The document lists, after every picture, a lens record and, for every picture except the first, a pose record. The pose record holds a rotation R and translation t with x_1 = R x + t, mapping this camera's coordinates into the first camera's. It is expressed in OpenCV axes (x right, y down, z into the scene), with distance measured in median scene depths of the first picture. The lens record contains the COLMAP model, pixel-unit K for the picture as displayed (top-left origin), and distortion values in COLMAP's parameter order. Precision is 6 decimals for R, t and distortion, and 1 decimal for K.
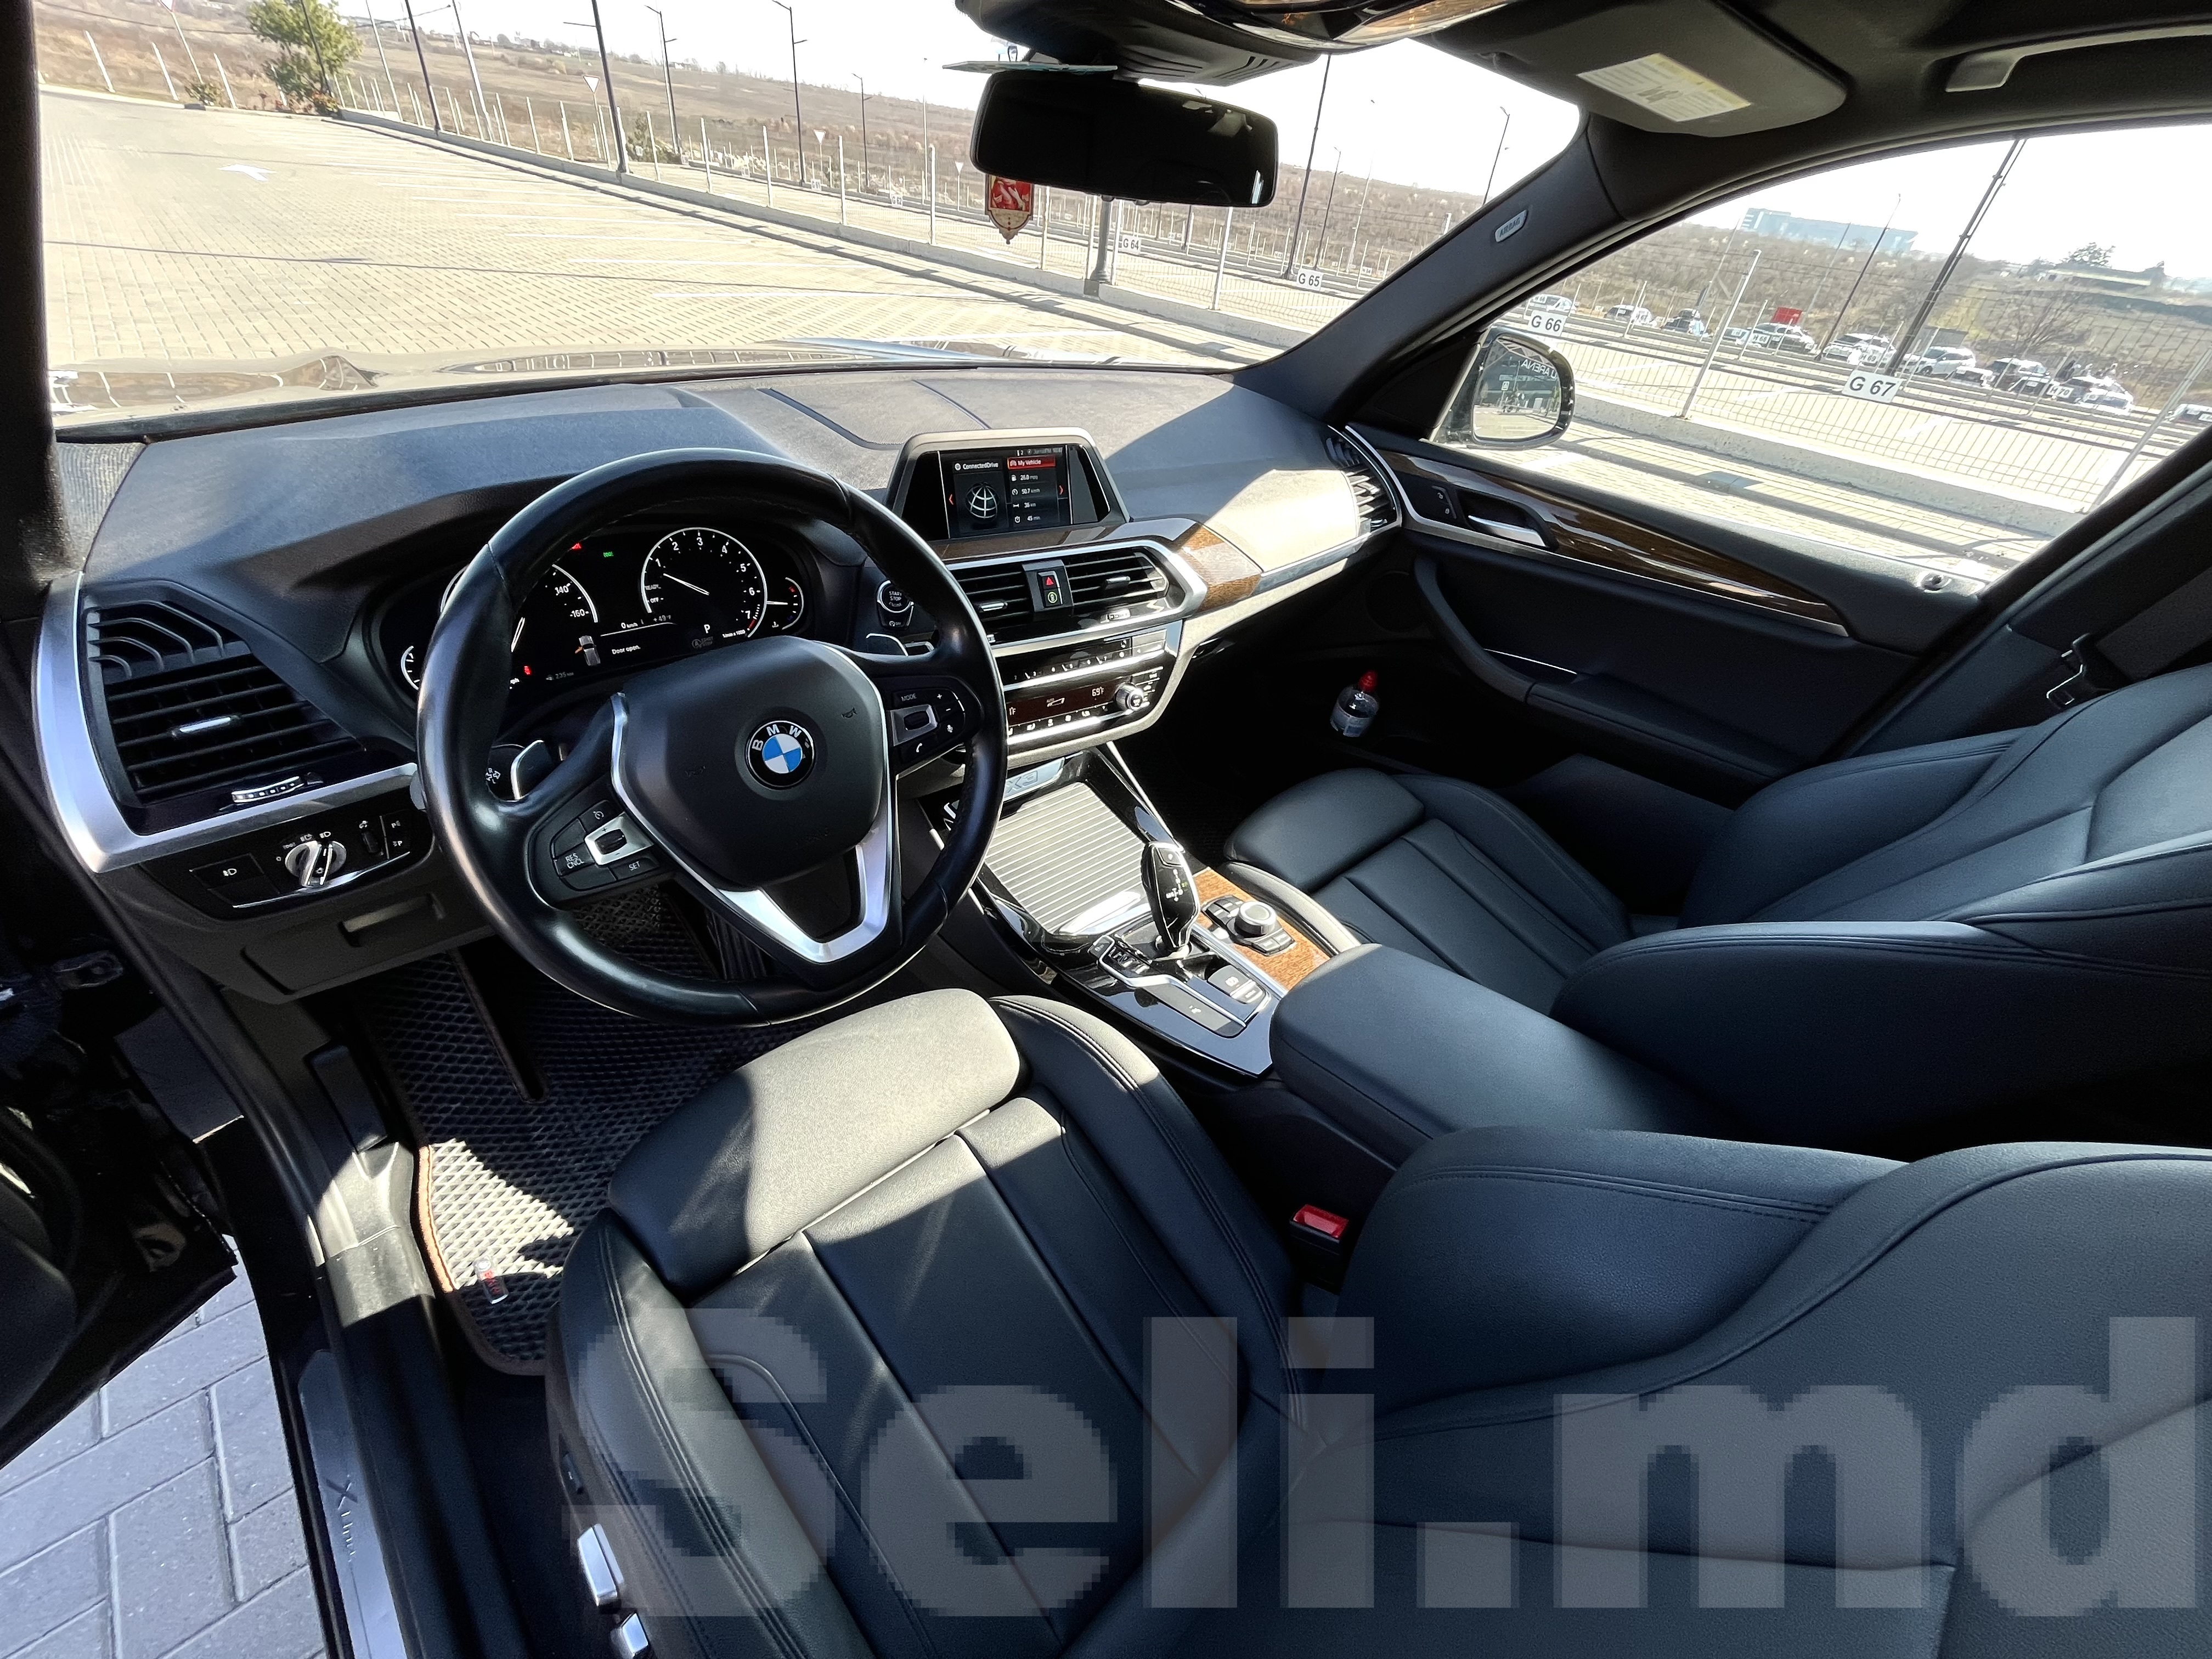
lens RADIAL K [[908.0, 0, 1104.1], [0, 908.0, 834.0], [0, 0, 1]] dist [-0.005675, -0.000080]
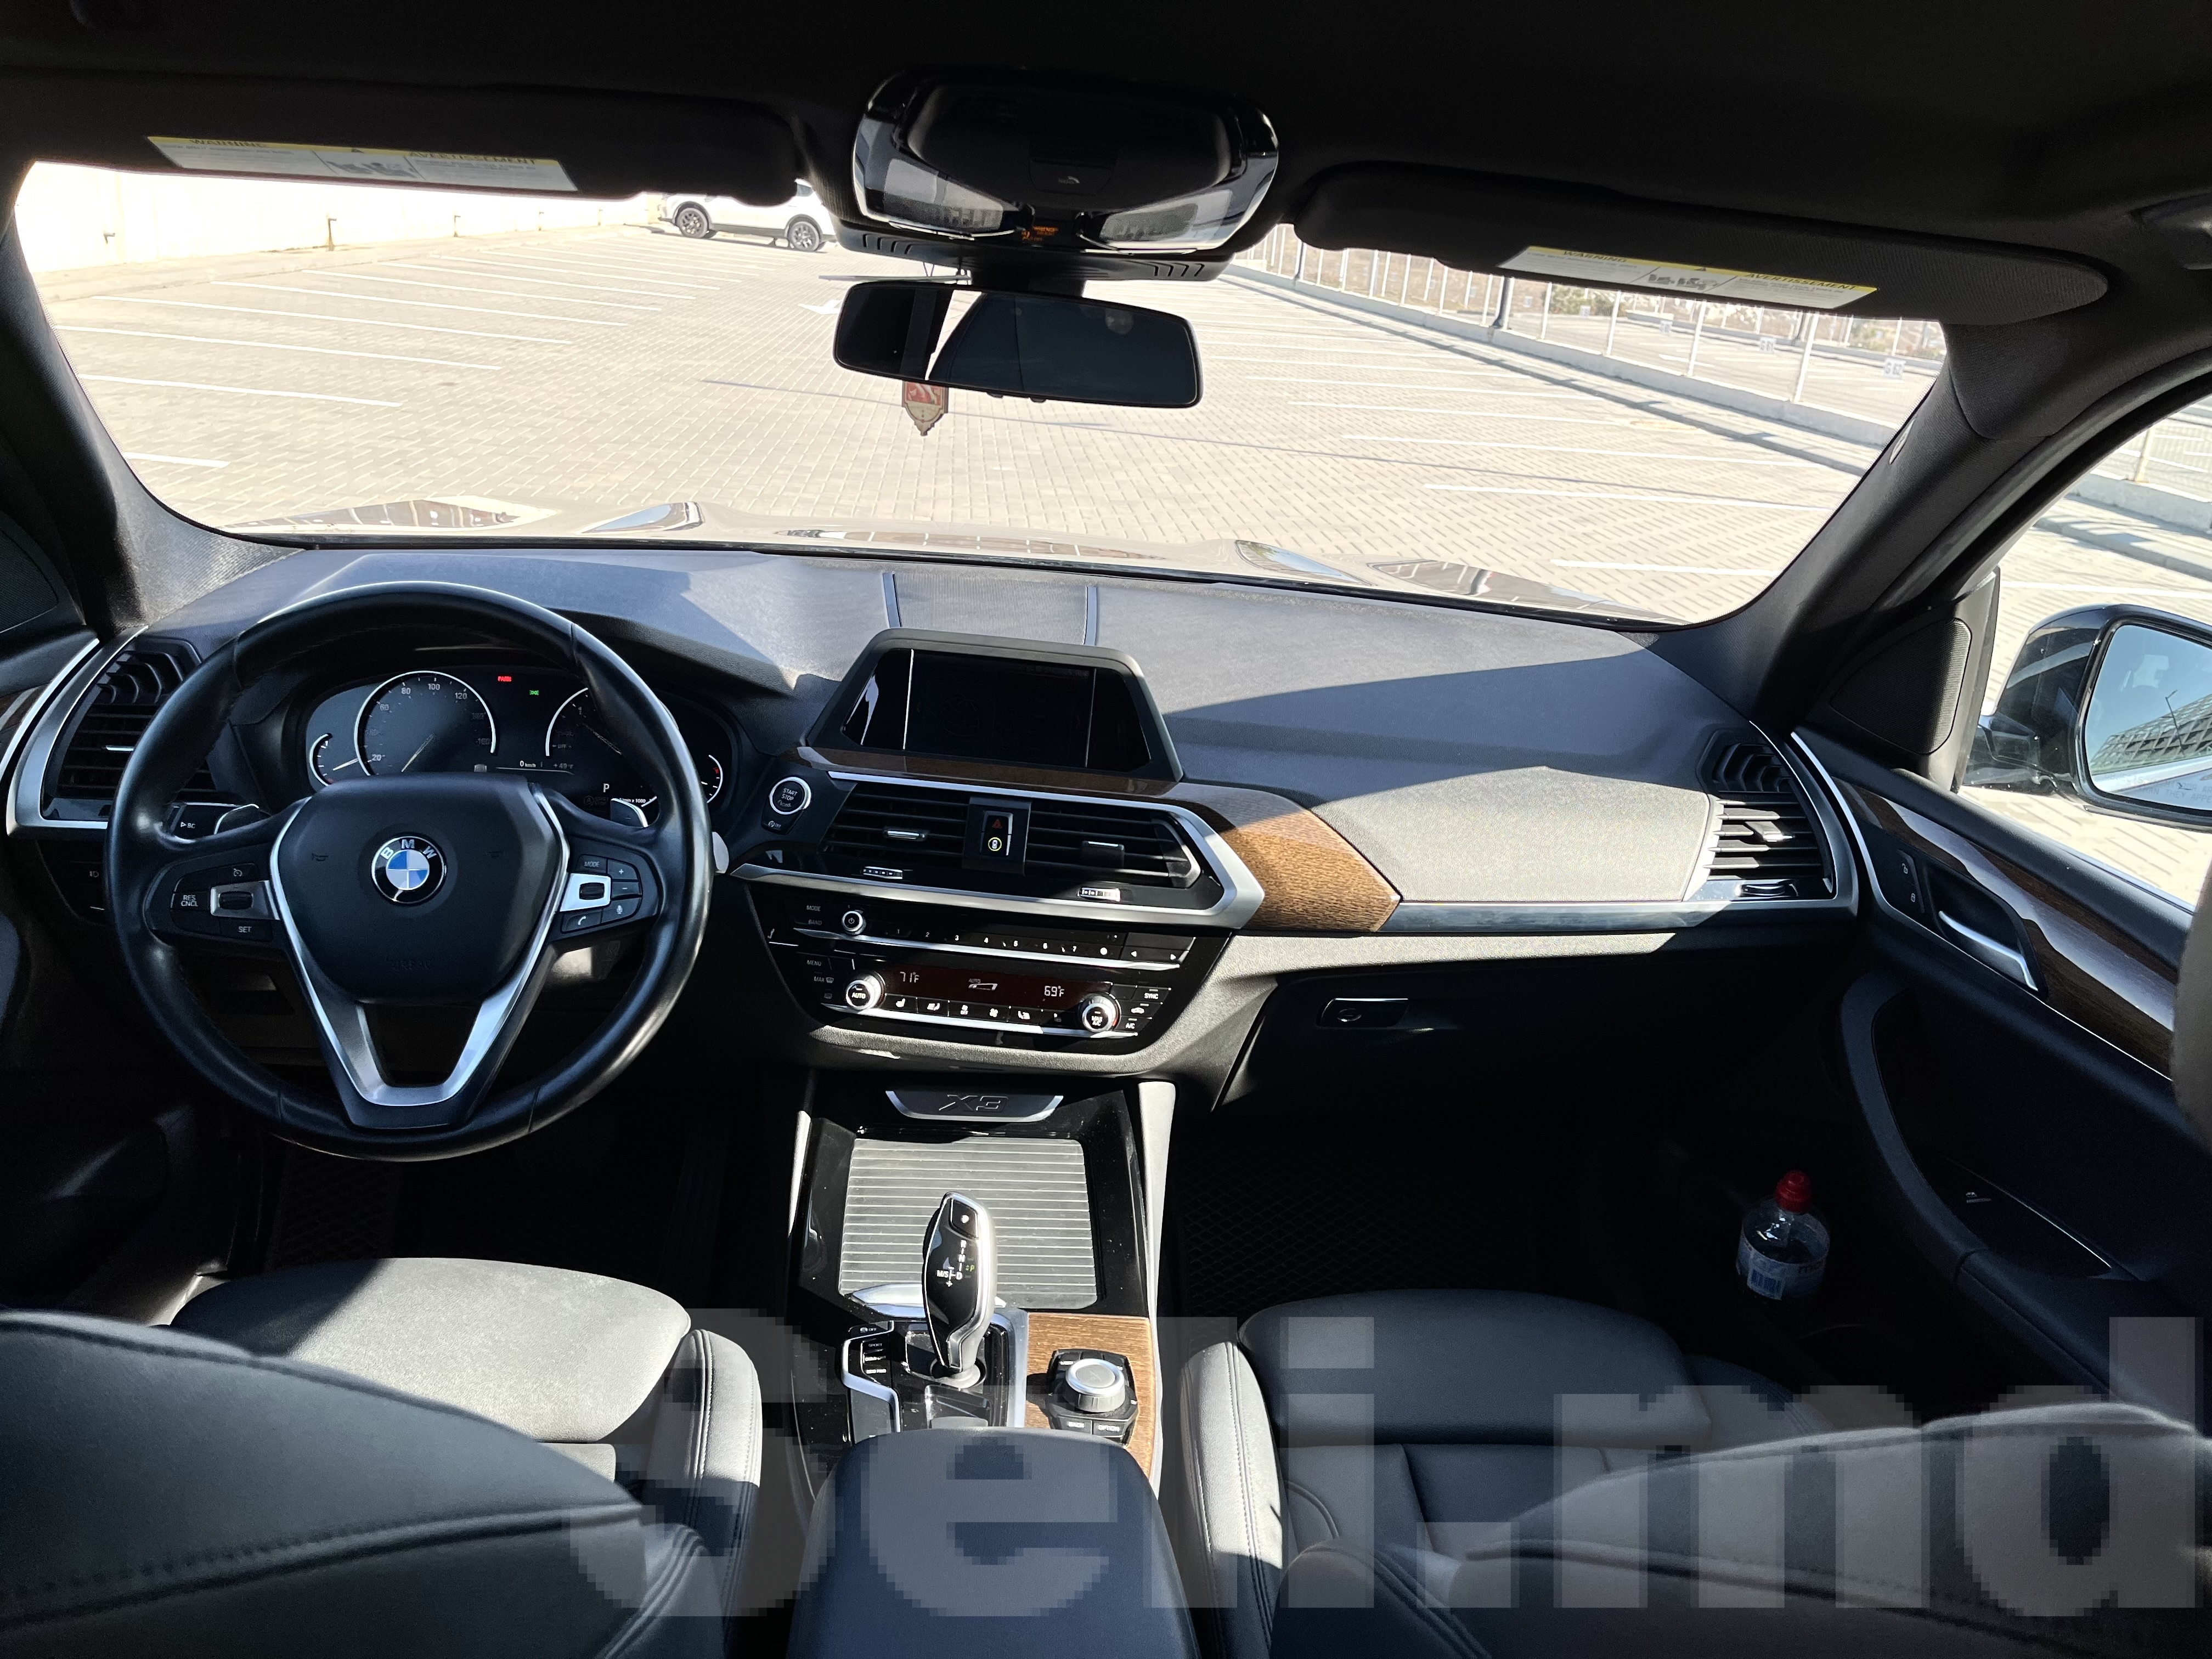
lens RADIAL K [[1700.4, 0, 1099.1], [0, 1700.4, 812.1], [0, 0, 1]] dist [0.023707, -0.007386]
pose [[0.793178, 0.168514, -0.585211, 0.800445], [-0.361180, 0.903875, -0.229258, 0.005594], [0.490324, 0.393209, 0.777798, -0.057029]]
